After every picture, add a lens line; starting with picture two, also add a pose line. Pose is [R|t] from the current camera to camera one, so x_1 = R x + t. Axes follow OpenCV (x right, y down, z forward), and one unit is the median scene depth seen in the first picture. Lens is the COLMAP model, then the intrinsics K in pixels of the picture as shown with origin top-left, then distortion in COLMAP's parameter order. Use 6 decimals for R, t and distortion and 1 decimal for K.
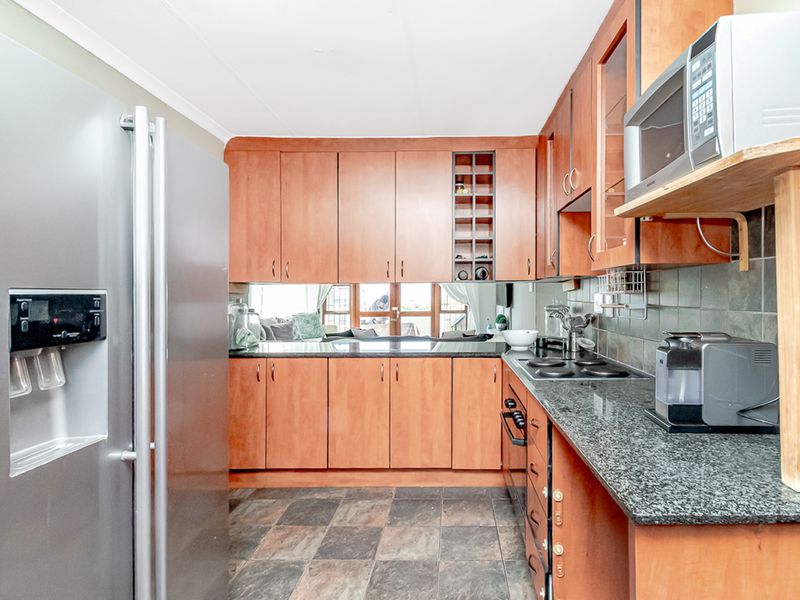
lens RADIAL K [[435.5, 0, 400.2], [0, 435.5, 293.7], [0, 0, 1]] dist [0.004786, -0.000227]
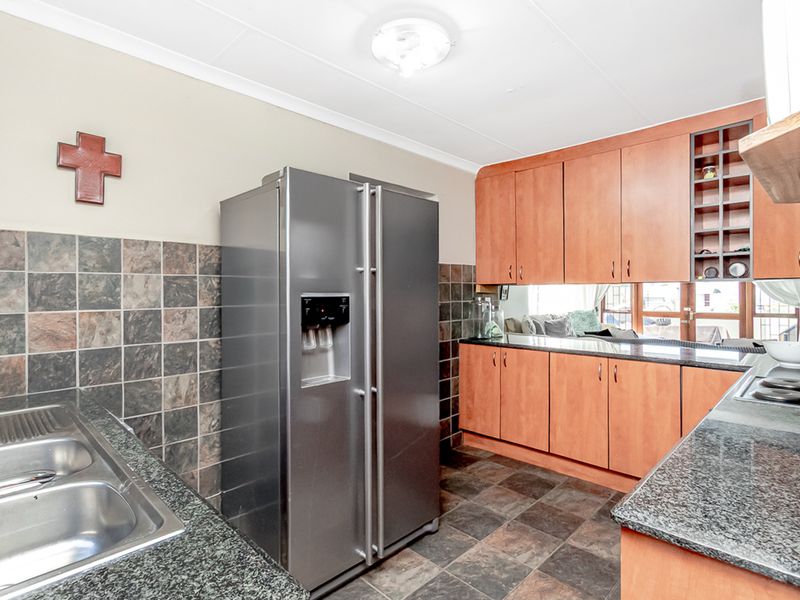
lens RADIAL K [[429.2, 0, 401.4], [0, 429.2, 288.6], [0, 0, 1]] dist [0.005105, -0.000053]
pose [[0.710591, -0.004009, -0.703594, 0.333352], [0.002999, 0.999992, -0.002669, -0.012021], [0.703599, -0.000214, 0.710598, -0.033906]]
